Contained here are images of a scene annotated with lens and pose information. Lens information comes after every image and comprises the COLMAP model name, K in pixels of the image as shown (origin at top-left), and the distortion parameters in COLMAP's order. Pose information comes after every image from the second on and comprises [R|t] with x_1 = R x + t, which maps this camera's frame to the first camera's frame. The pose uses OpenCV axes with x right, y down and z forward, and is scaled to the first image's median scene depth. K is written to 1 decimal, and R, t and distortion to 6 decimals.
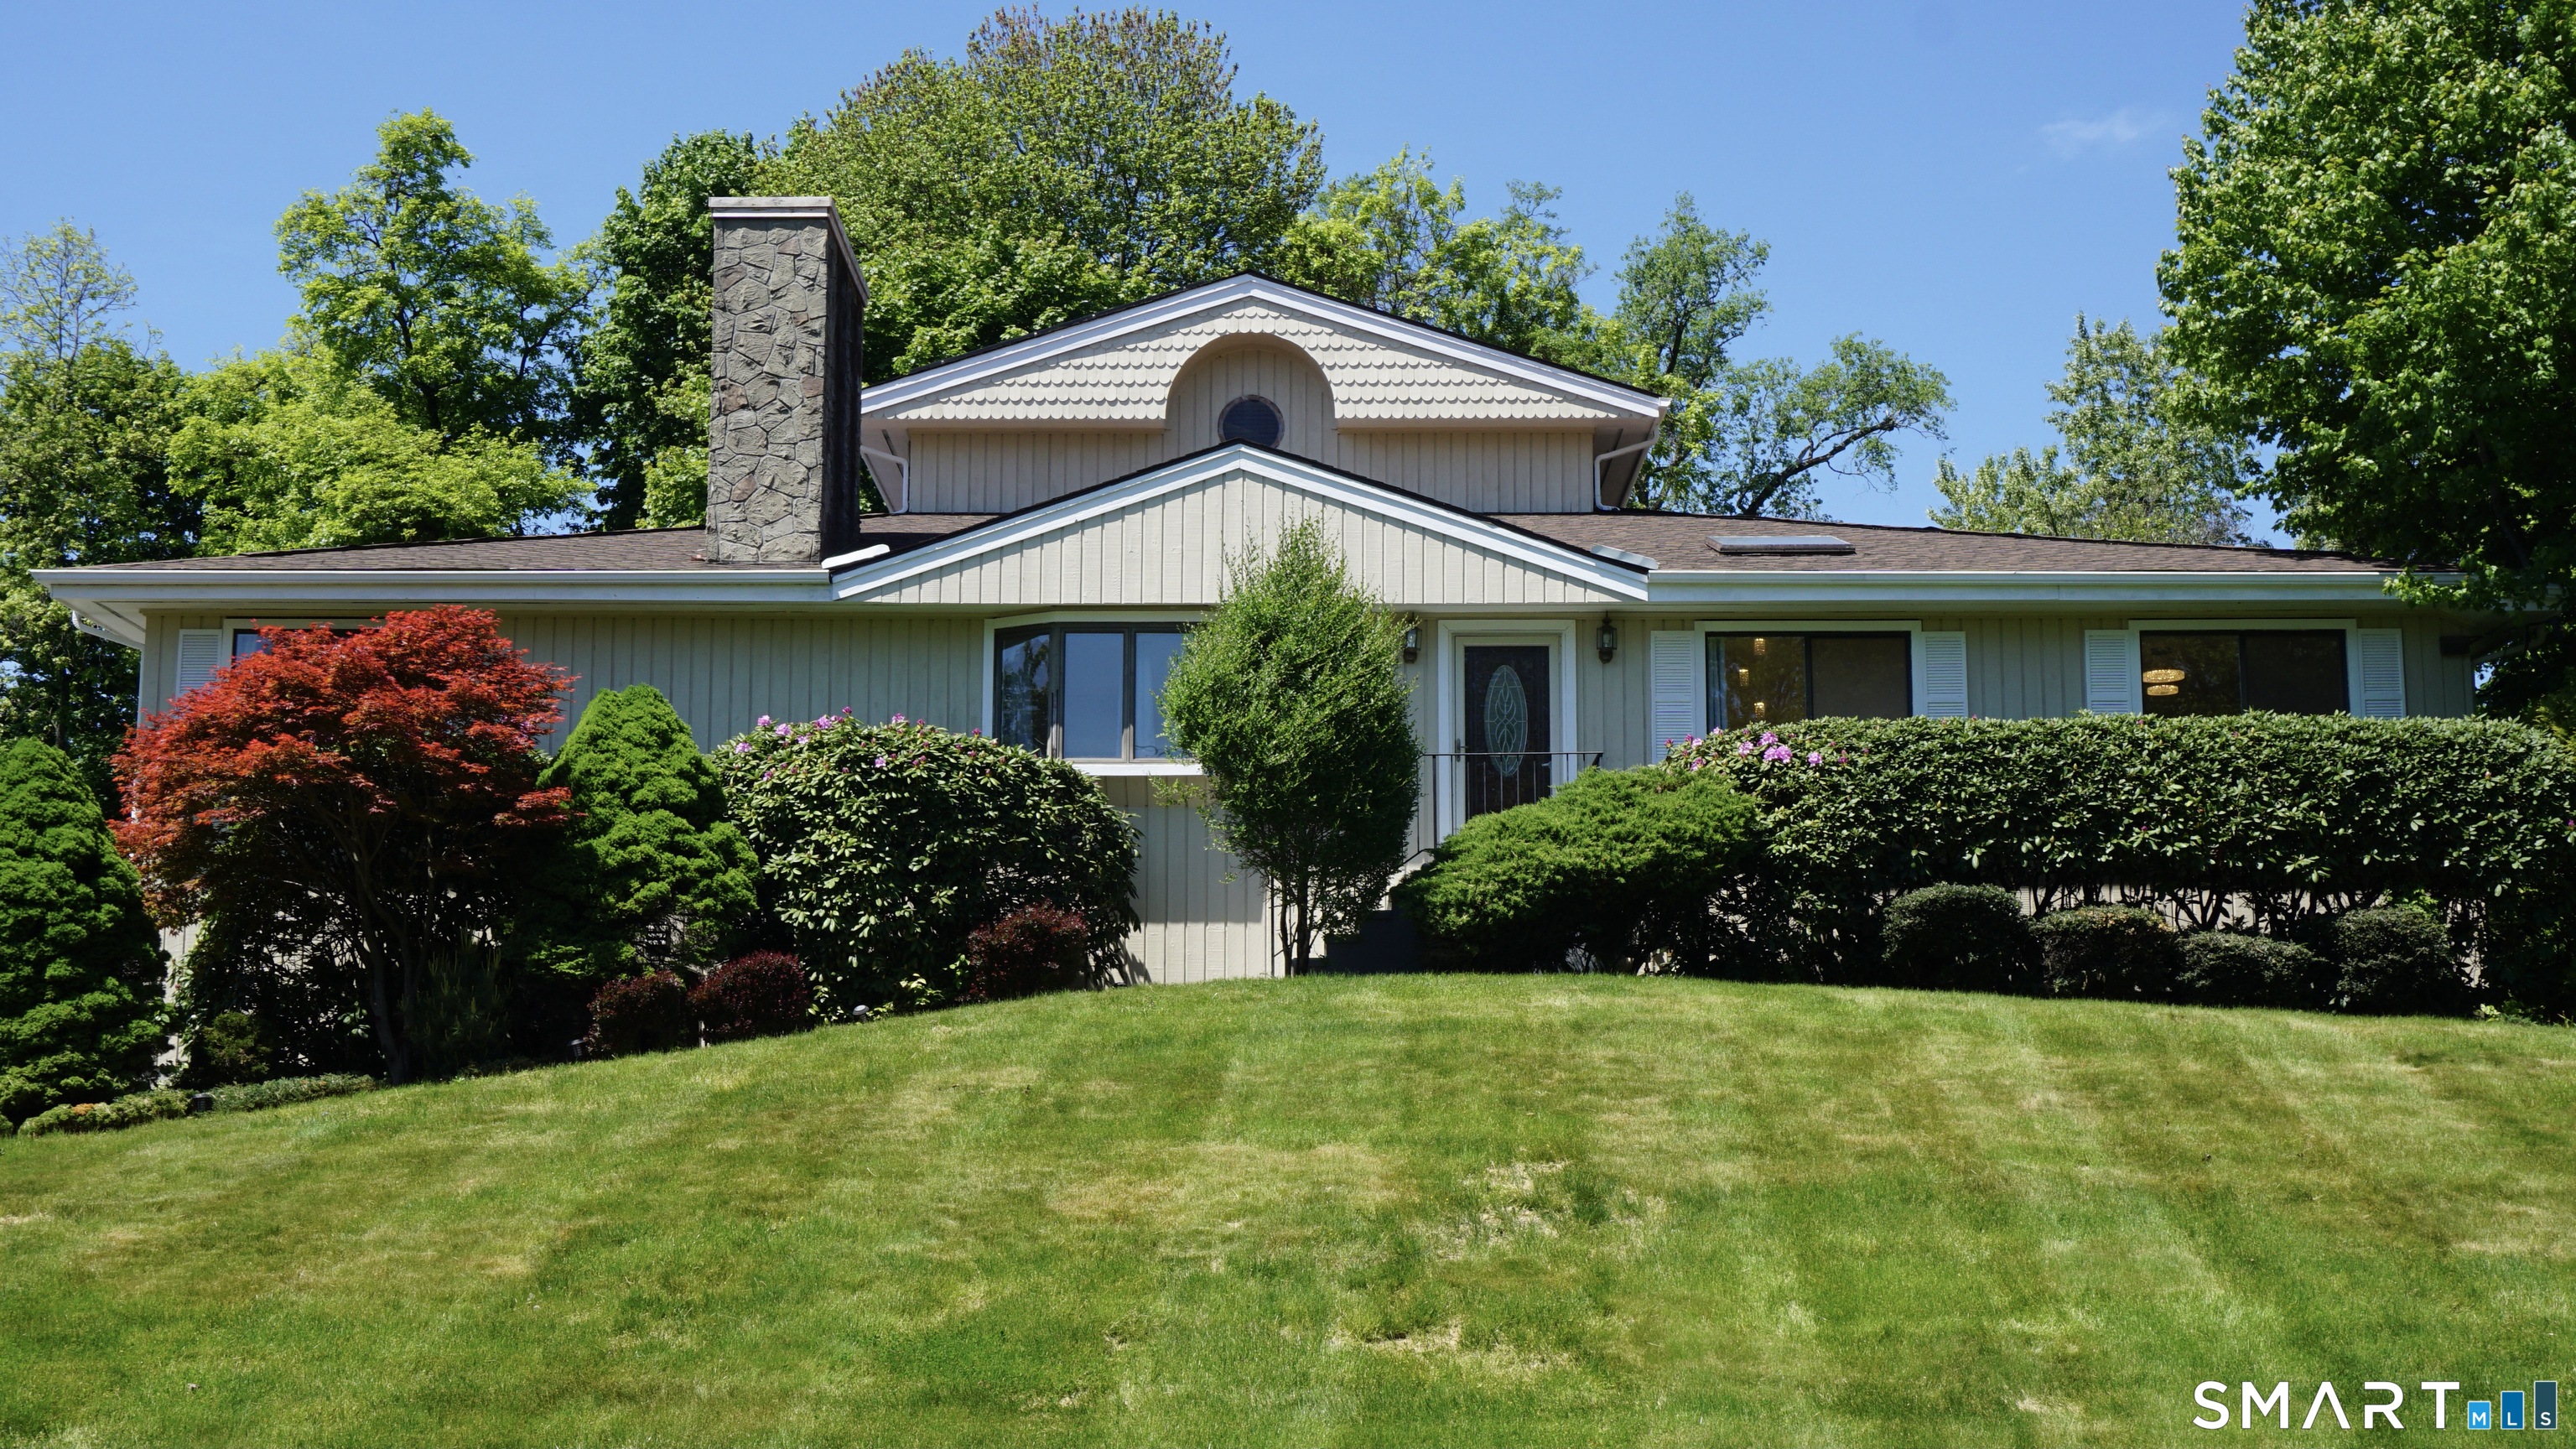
lens RADIAL K [[3036.6, 0, 1287.8], [0, 3036.6, 719.9], [0, 0, 1]] dist [0.005502, 0.000000]
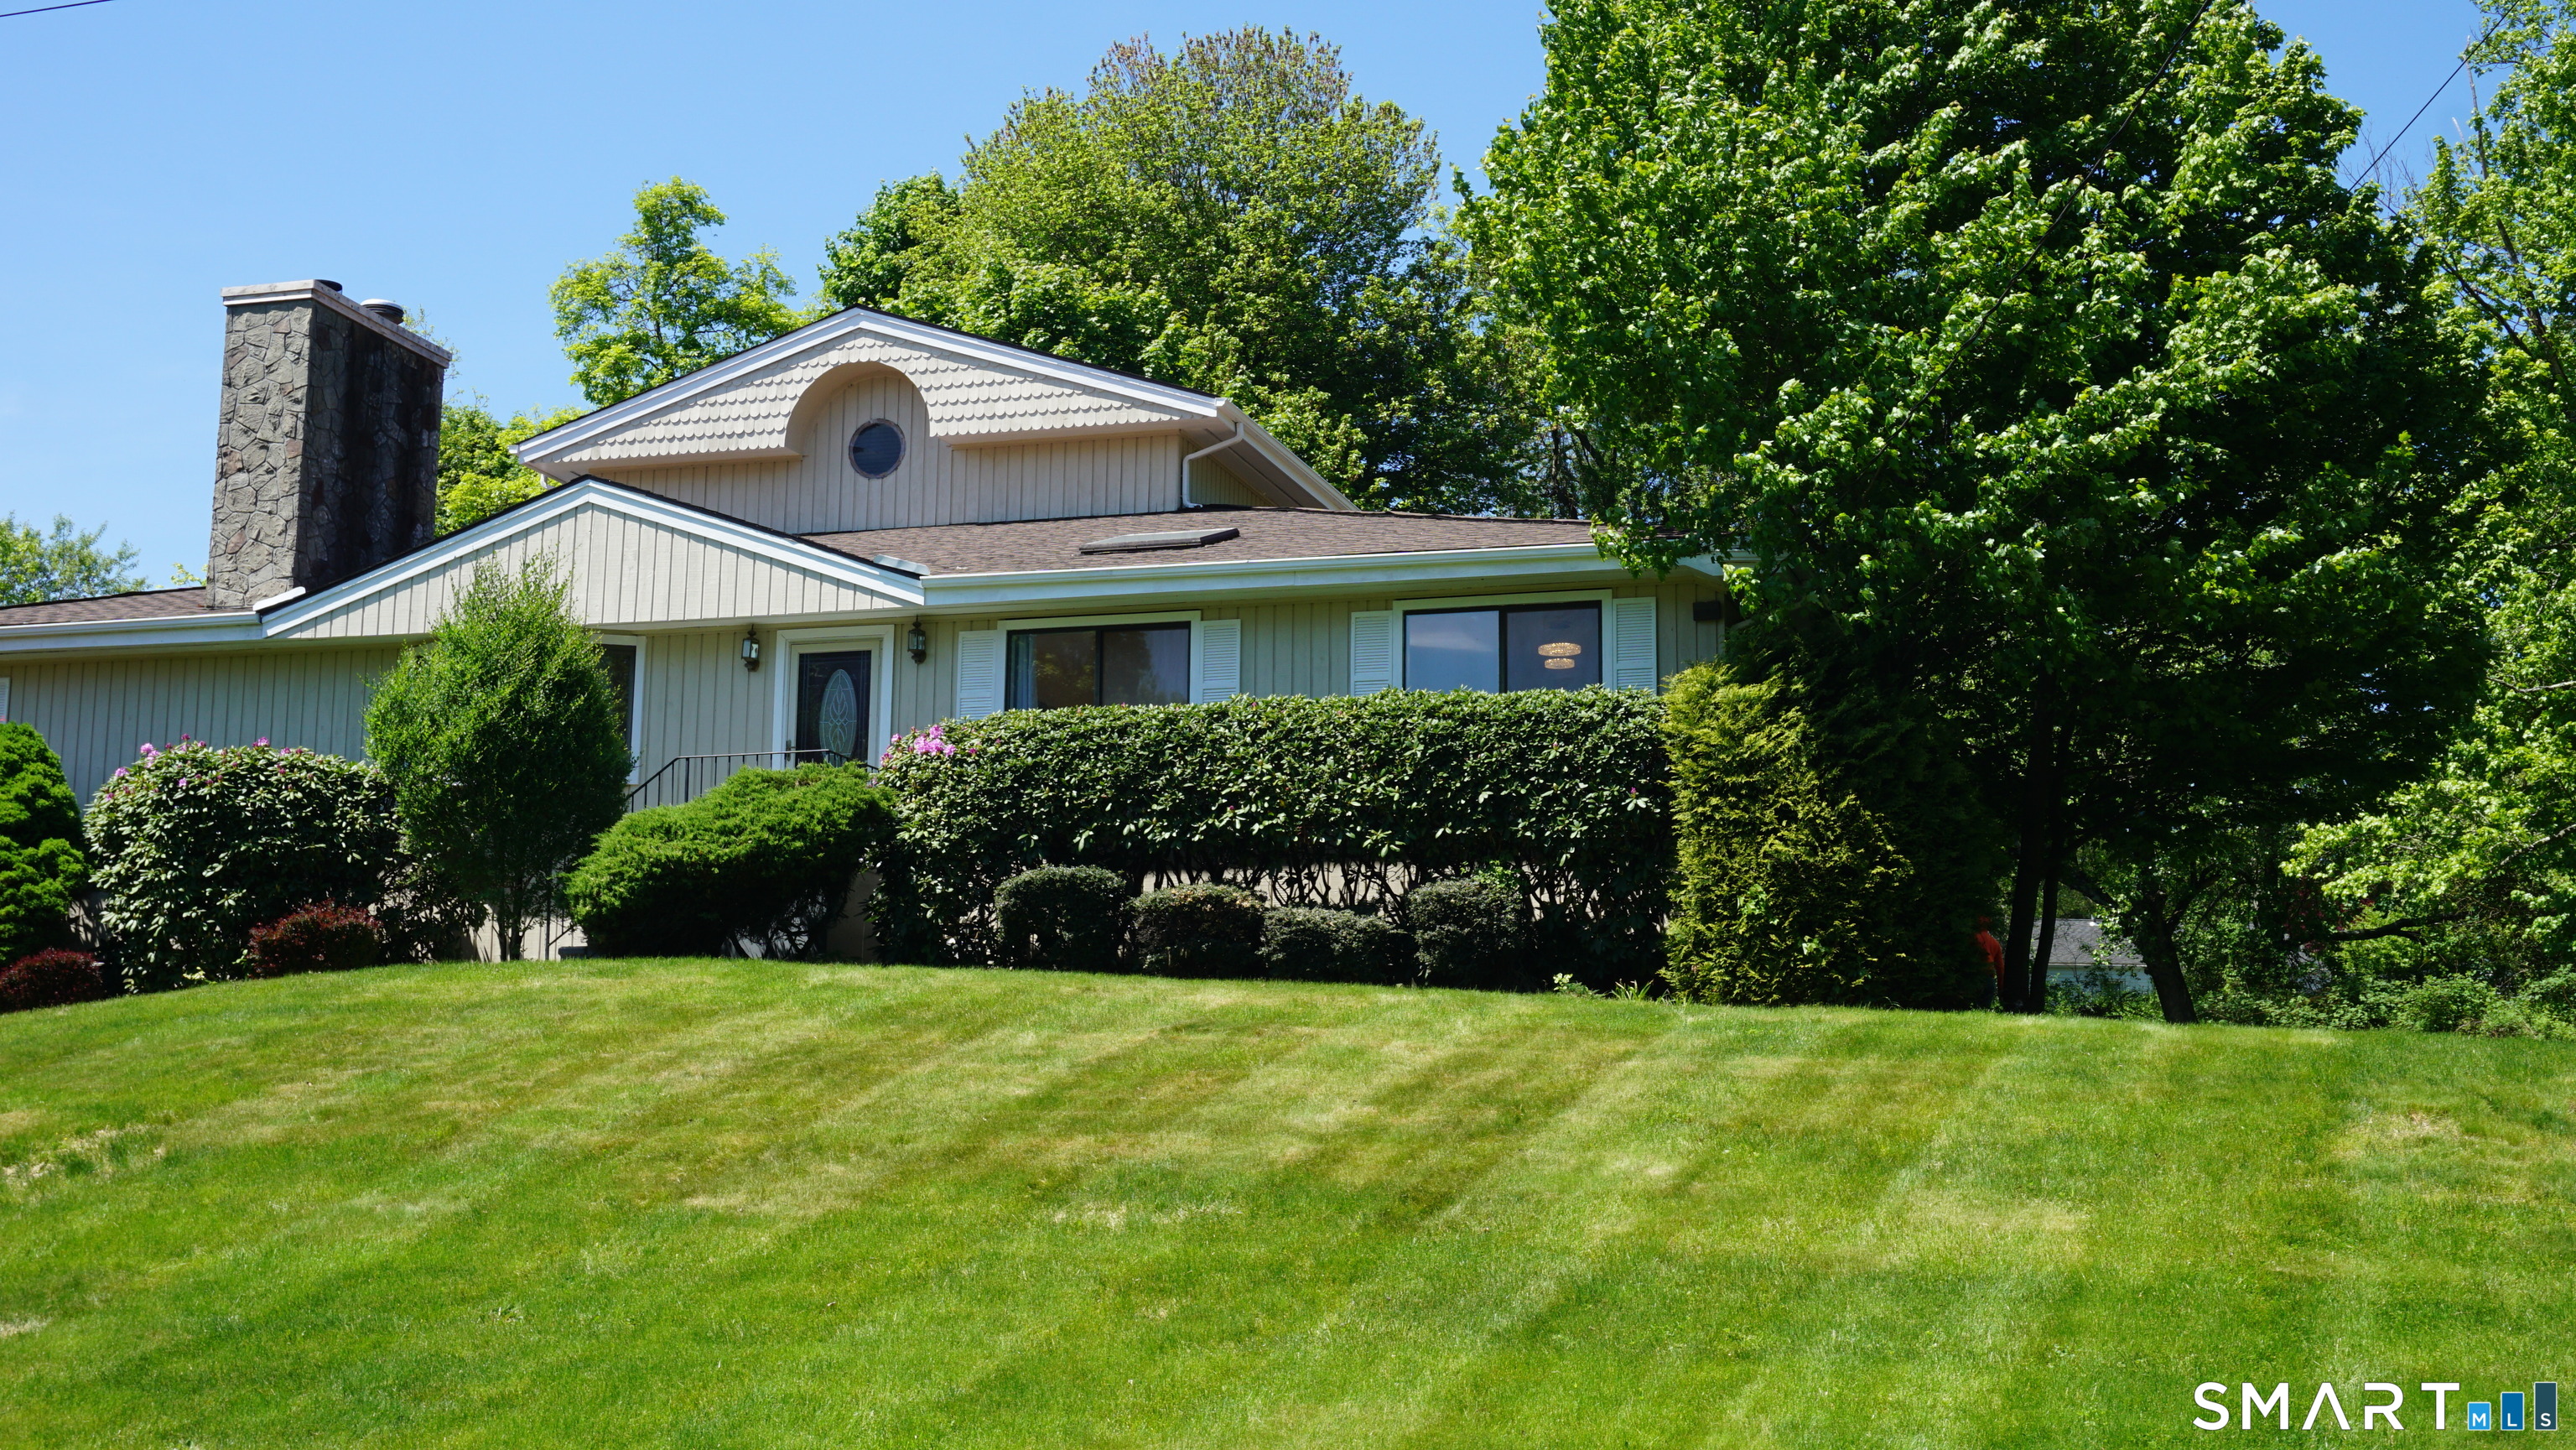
lens RADIAL K [[3065.7, 0, 1291.1], [0, 3065.7, 663.5], [0, 0, 1]] dist [0.054150, 0.000000]
pose [[0.957694, -0.041823, -0.284733, 0.545776], [0.038265, 0.999105, -0.018047, 0.005665], [0.285233, 0.006388, 0.958437, 0.003491]]
